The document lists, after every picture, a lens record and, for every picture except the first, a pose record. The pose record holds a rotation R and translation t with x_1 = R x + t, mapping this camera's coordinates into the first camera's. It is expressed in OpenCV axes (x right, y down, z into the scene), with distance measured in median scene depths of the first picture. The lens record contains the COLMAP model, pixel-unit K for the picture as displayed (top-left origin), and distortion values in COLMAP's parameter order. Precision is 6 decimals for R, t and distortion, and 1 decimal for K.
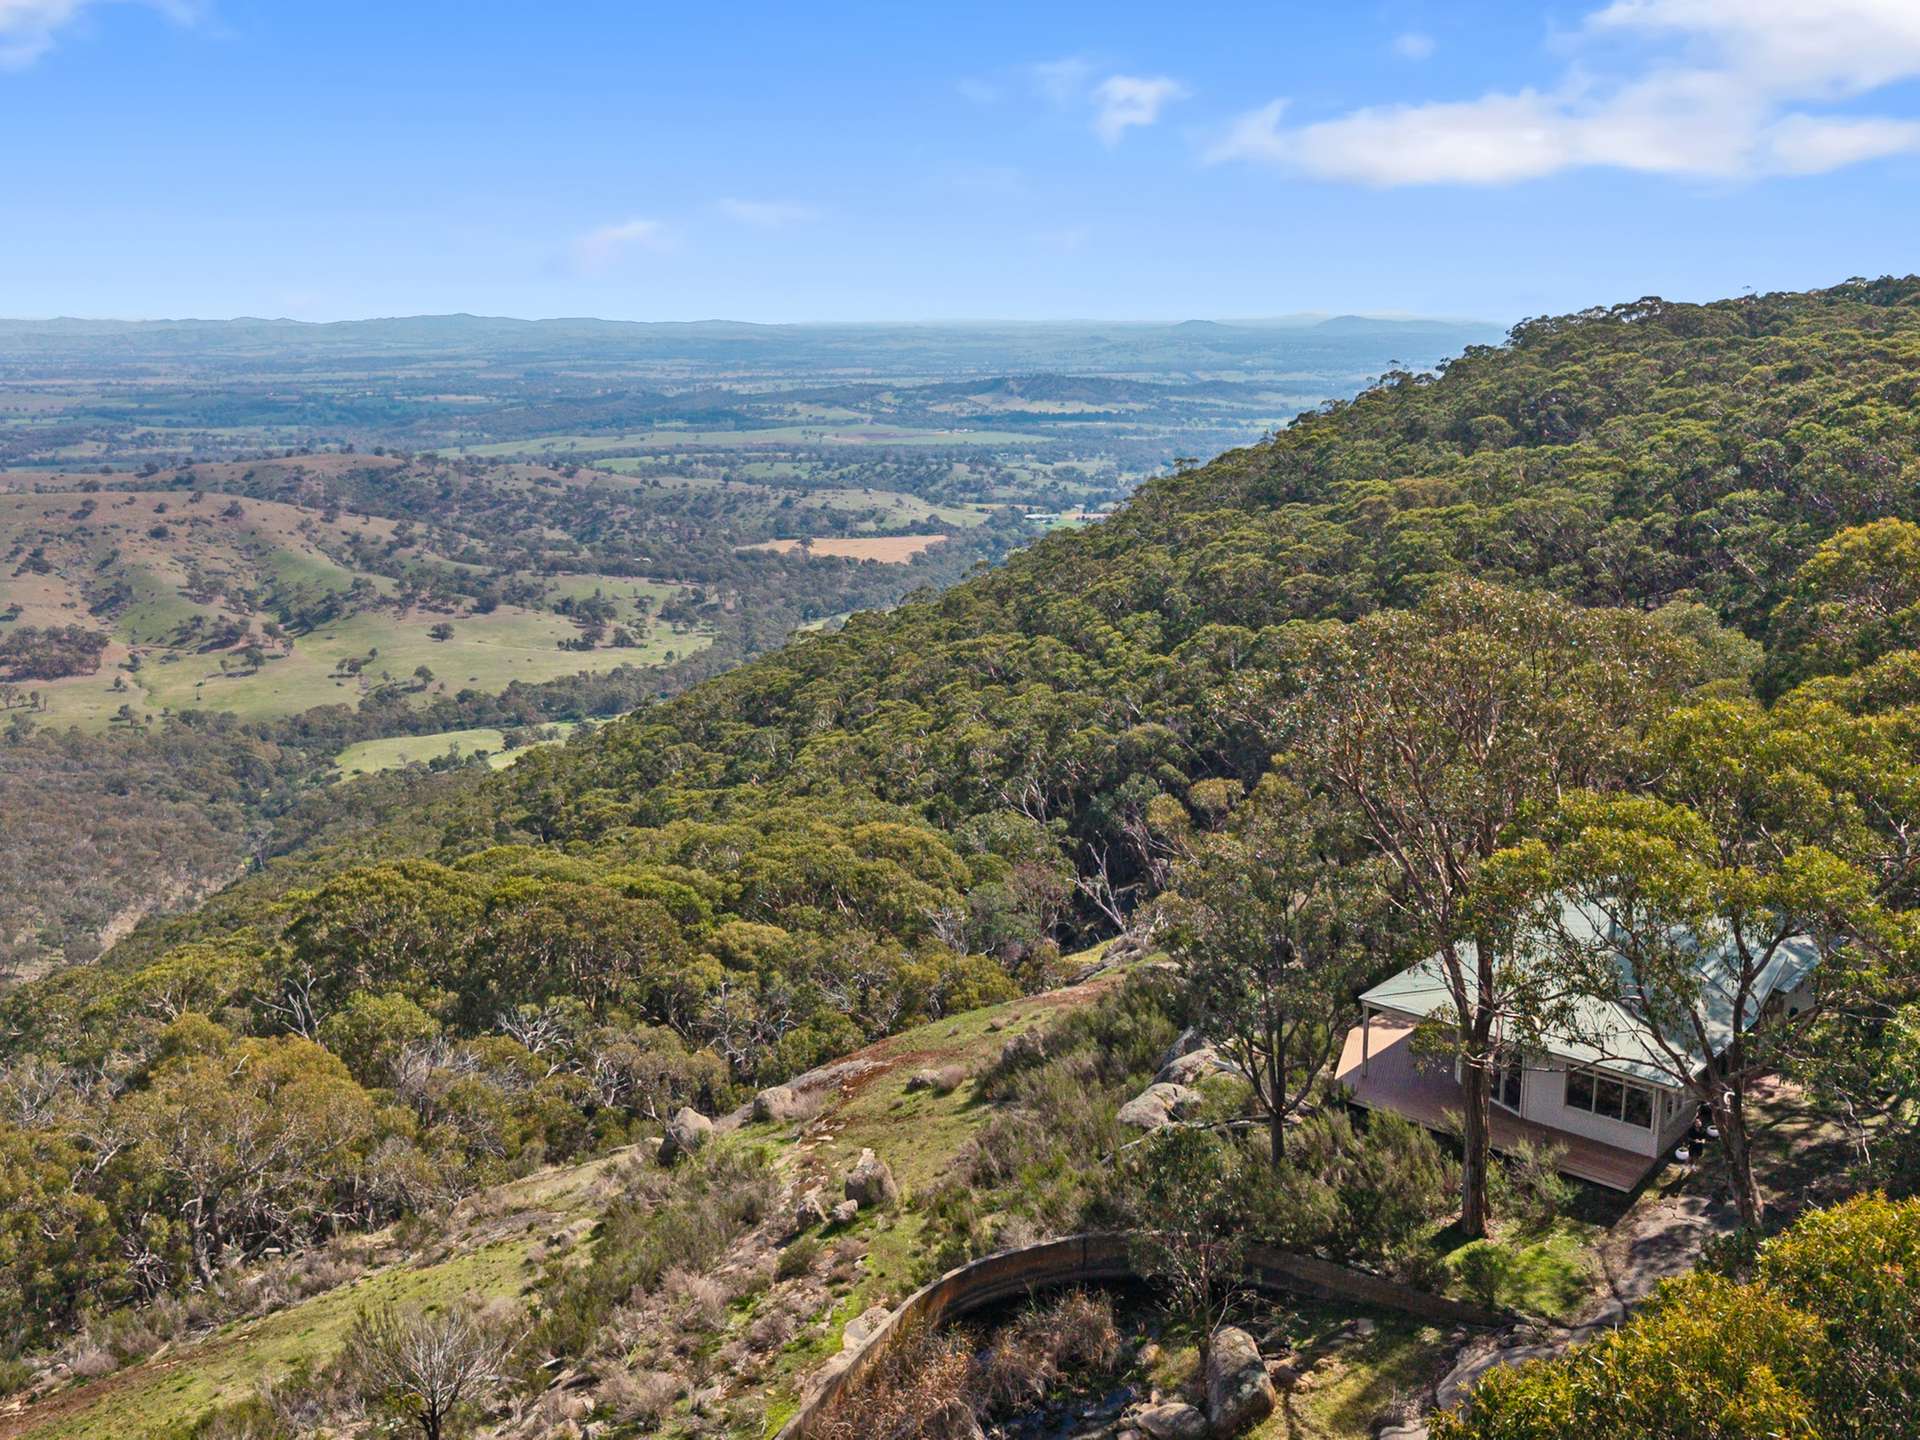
lens RADIAL K [[1747.1, 0, 960.0], [0, 1747.1, 720.0], [0, 0, 1]] dist [0.126600, -0.311700]
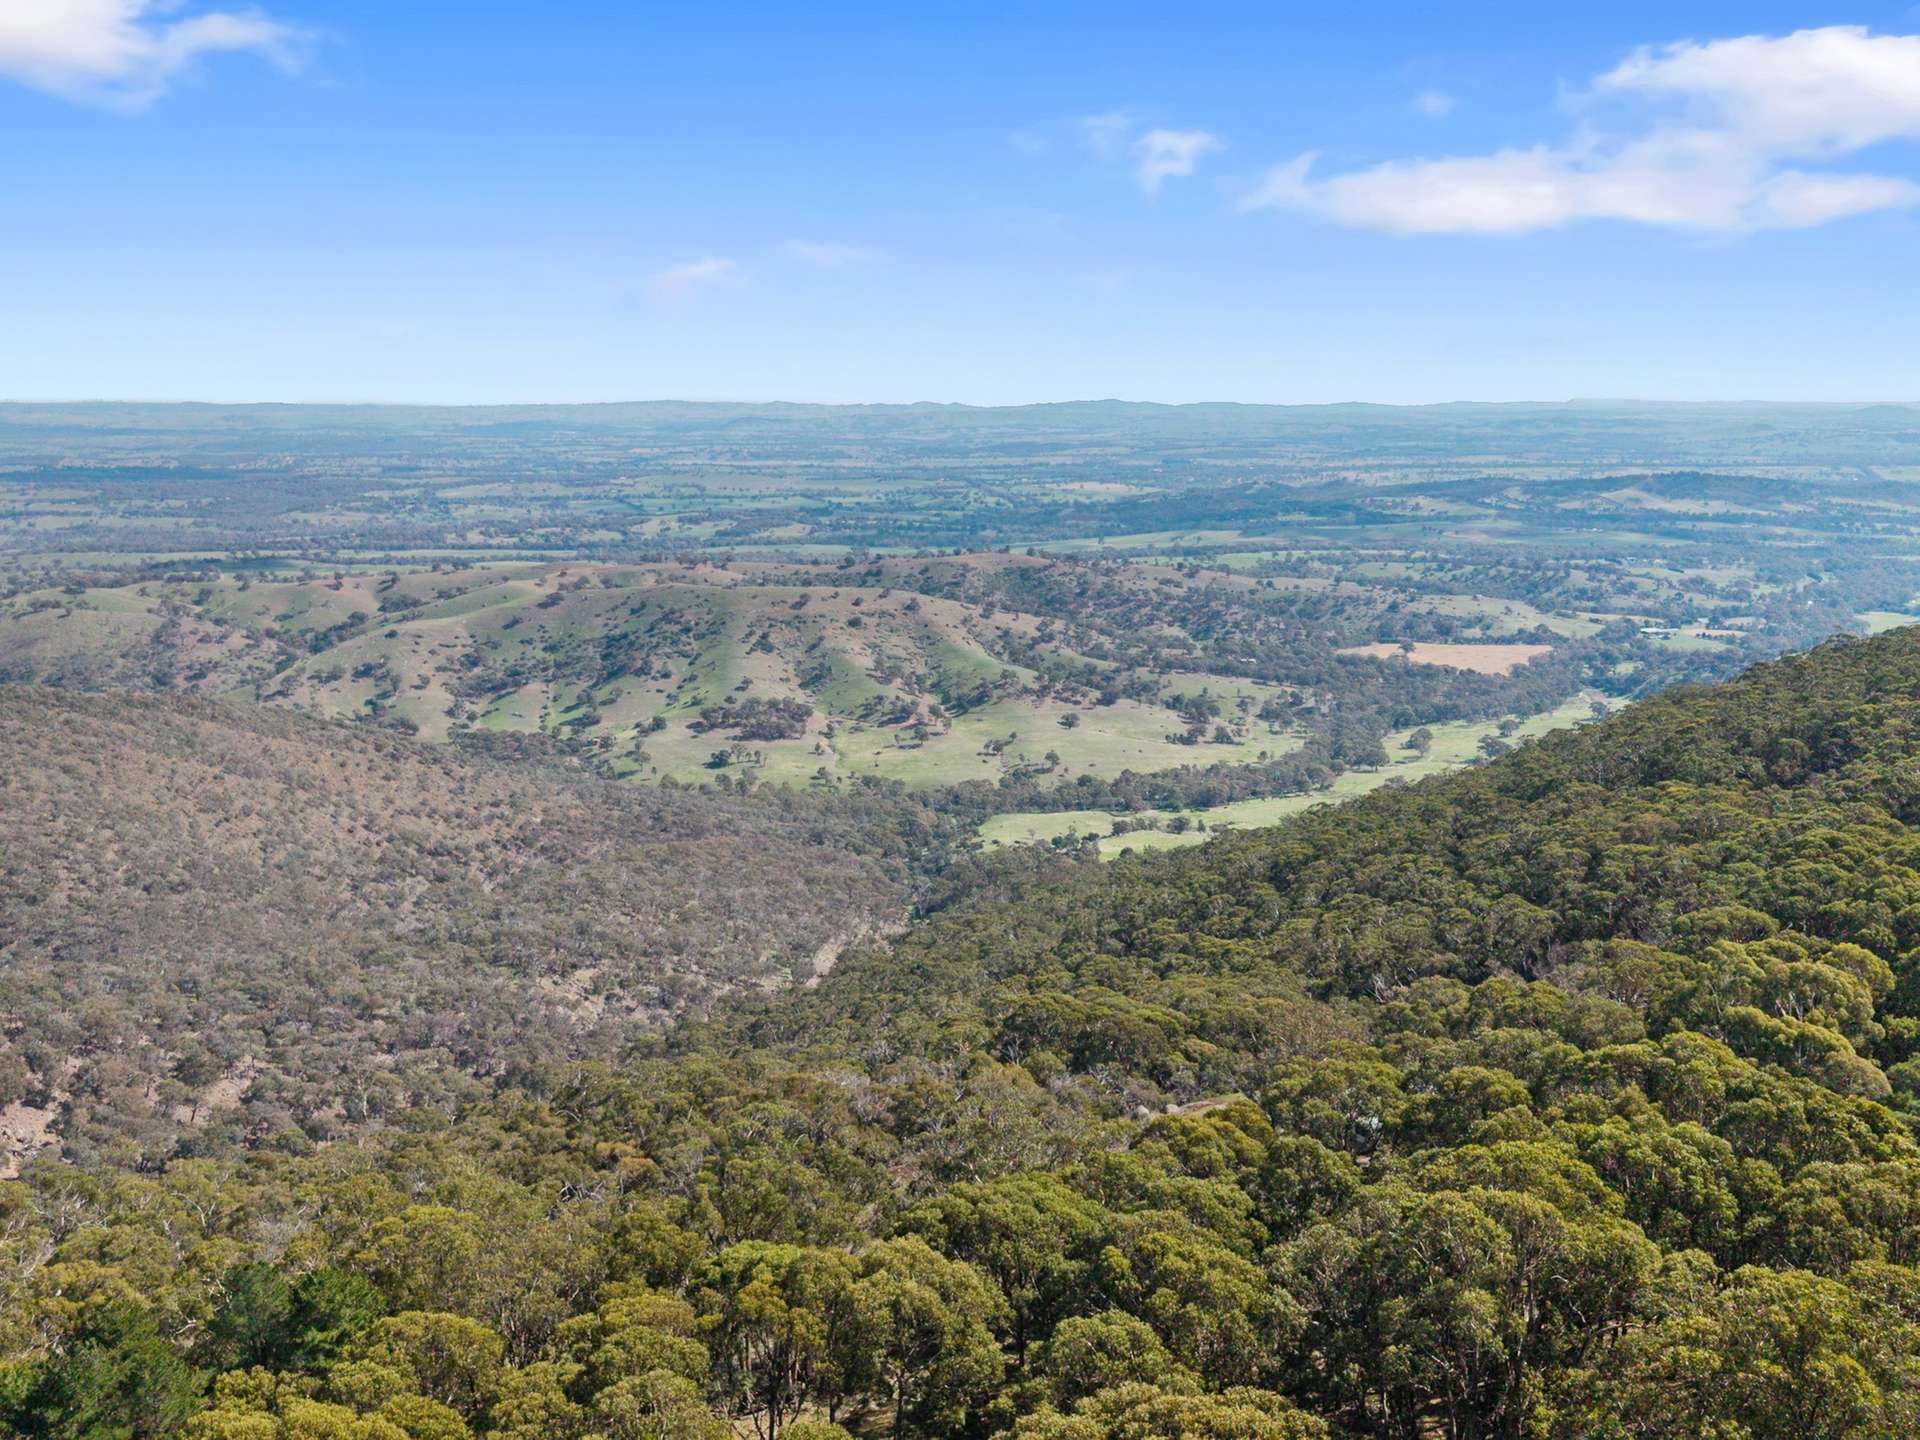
lens RADIAL K [[1747.1, 0, 960.0], [0, 1747.1, 720.0], [0, 0, 1]] dist [0.126600, -0.311700]
pose [[0.938318, 0.068809, -0.338857, 0.026633], [-0.080969, 0.996477, -0.021864, -0.017889], [0.336158, 0.047952, 0.940584, -0.100763]]
